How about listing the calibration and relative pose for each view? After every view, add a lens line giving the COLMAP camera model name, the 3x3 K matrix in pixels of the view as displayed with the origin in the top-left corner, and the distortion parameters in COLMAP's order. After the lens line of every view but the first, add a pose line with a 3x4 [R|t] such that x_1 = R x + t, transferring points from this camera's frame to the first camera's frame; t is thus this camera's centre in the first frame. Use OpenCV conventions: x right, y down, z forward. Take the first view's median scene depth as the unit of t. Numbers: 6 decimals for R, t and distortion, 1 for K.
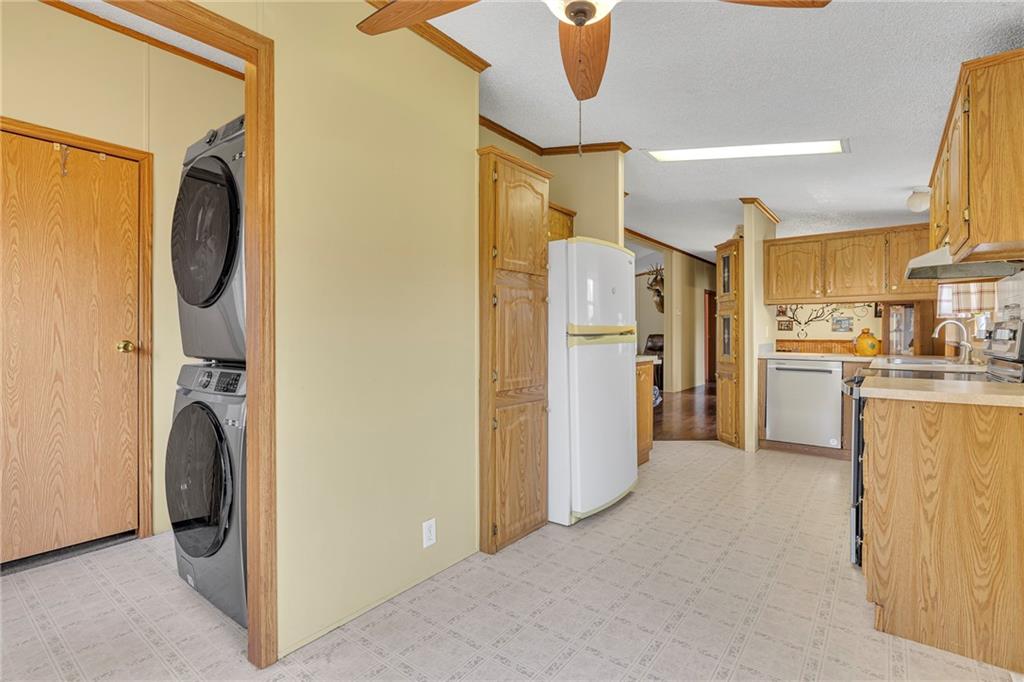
lens RADIAL K [[466.7, 0, 517.6], [0, 466.7, 336.4], [0, 0, 1]] dist [0.000497, -0.000697]
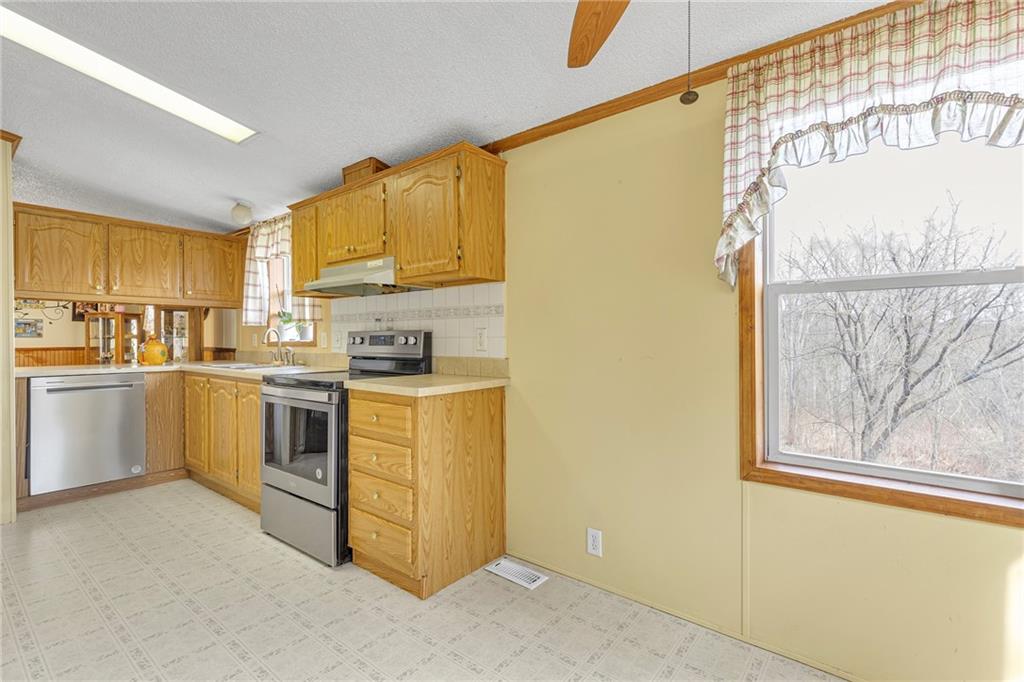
lens RADIAL K [[466.7, 0, 517.6], [0, 466.7, 336.4], [0, 0, 1]] dist [0.000497, -0.000697]
pose [[0.016349, 0.003525, 0.999860, -0.151128], [0.008423, 0.999958, -0.003664, -0.003605], [-0.999831, 0.008482, 0.016319, 0.303791]]
